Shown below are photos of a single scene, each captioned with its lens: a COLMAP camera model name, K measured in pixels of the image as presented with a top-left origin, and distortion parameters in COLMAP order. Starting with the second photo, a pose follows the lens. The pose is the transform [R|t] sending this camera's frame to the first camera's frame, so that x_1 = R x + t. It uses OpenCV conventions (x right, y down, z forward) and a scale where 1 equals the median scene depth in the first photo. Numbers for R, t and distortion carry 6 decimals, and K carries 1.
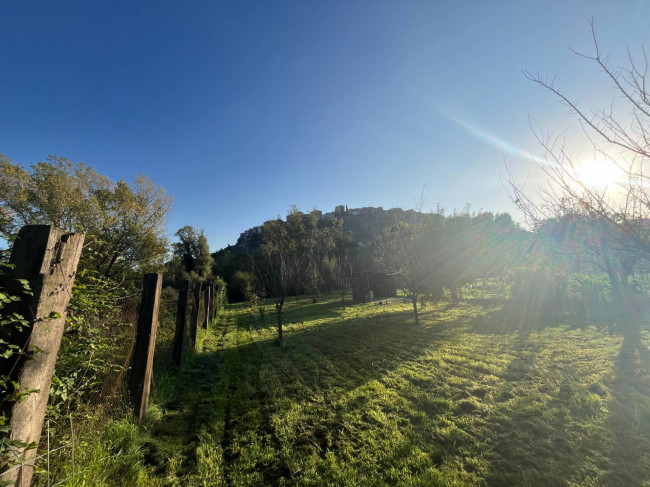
lens RADIAL K [[264.2, 0, 325.0], [0, 264.2, 242.2], [0, 0, 1]] dist [-0.001231, 0.000169]
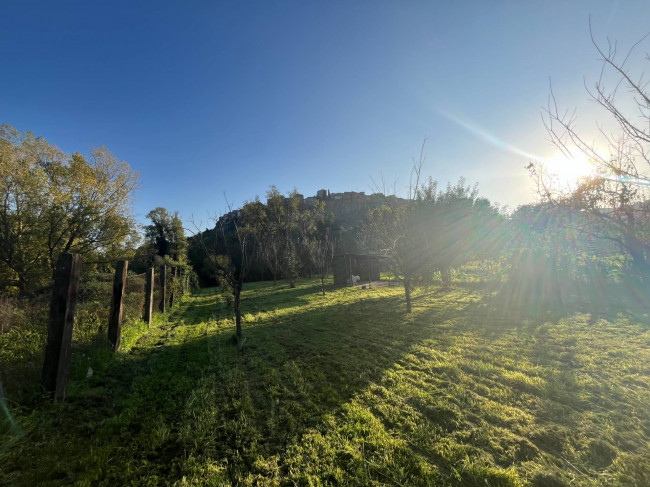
lens RADIAL K [[264.2, 0, 325.0], [0, 264.2, 242.2], [0, 0, 1]] dist [-0.001231, 0.000169]
pose [[0.997585, 0.005597, 0.069225, 0.017187], [-0.009524, 0.998356, 0.056527, 0.033752], [-0.068795, -0.057050, 0.995998, 0.152463]]
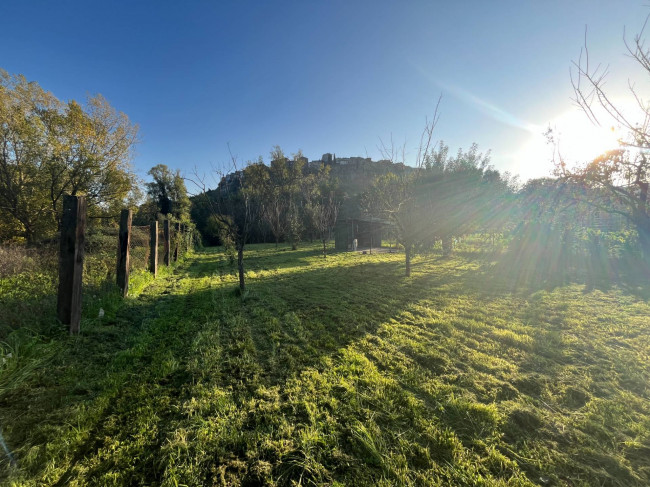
lens RADIAL K [[264.2, 0, 325.0], [0, 264.2, 242.2], [0, 0, 1]] dist [-0.001231, 0.000169]
pose [[0.996940, 0.044544, 0.064244, 0.015627], [-0.055643, 0.981557, 0.182895, 0.046886], [-0.054913, -0.185910, 0.981031, 0.150751]]
